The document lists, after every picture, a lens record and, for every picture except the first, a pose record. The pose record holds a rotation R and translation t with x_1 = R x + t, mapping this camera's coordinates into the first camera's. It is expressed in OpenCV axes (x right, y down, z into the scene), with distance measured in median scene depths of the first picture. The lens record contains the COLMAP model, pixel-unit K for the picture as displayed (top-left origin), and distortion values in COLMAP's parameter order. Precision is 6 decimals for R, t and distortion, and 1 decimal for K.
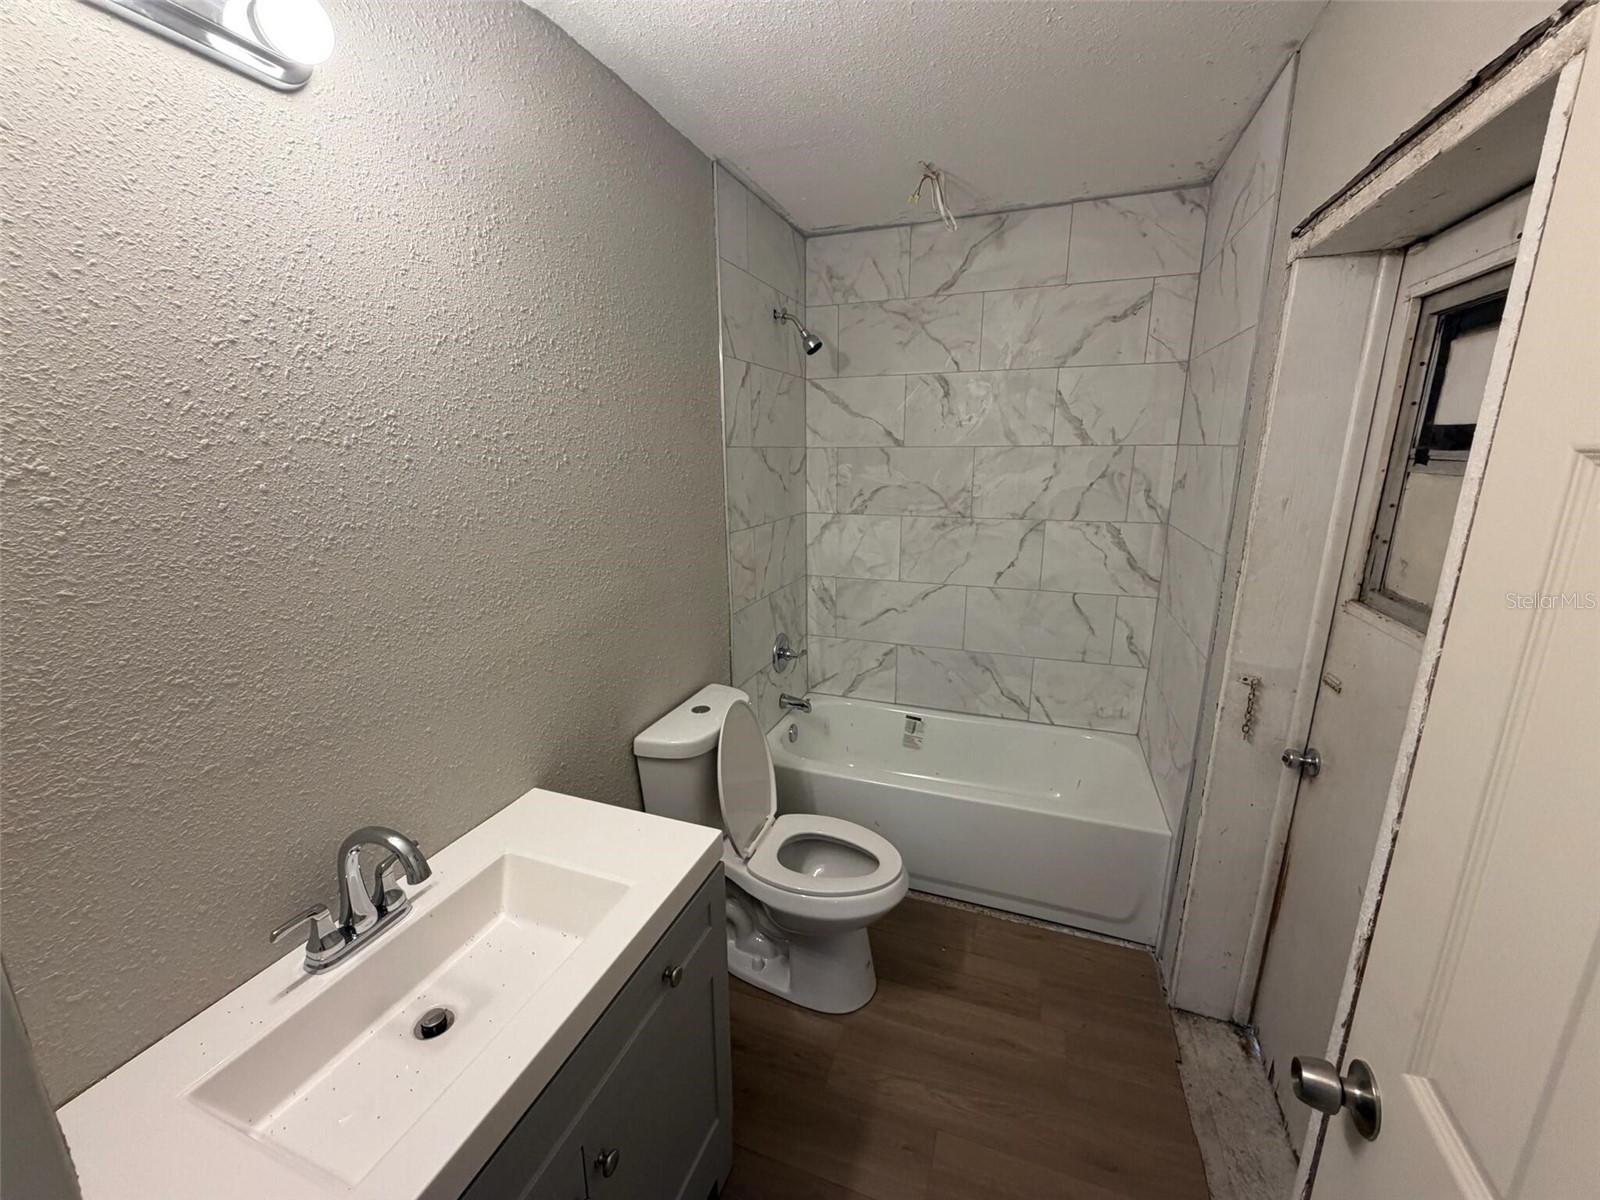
lens RADIAL K [[639.2, 0, 799.7], [0, 639.2, 600.3], [0, 0, 1]] dist [0.000589, 0.000068]
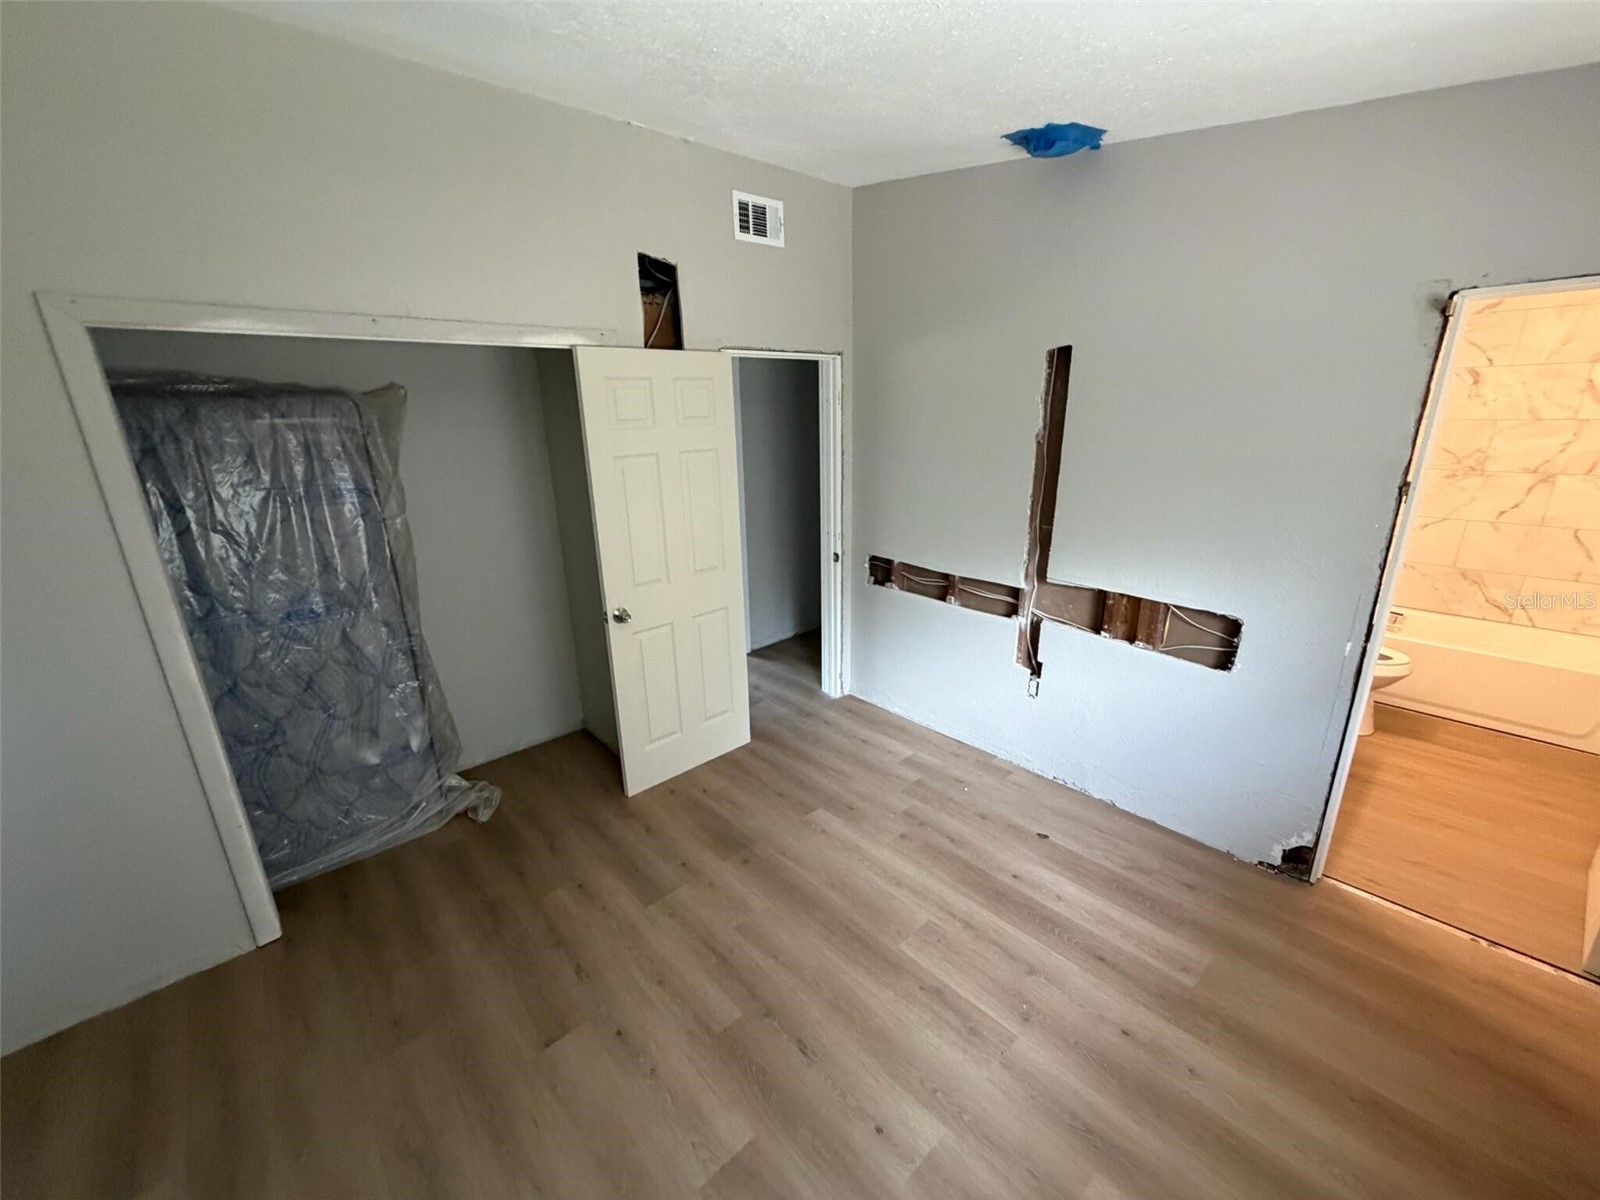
lens RADIAL K [[639.2, 0, 796.9], [0, 639.2, 599.2], [0, 0, 1]] dist [0.000589, 0.000068]
pose [[0.884787, 0.125953, -0.448651, -0.401650], [-0.099806, 0.991658, 0.081568, 0.187894], [0.455183, -0.027393, 0.889977, -0.952671]]
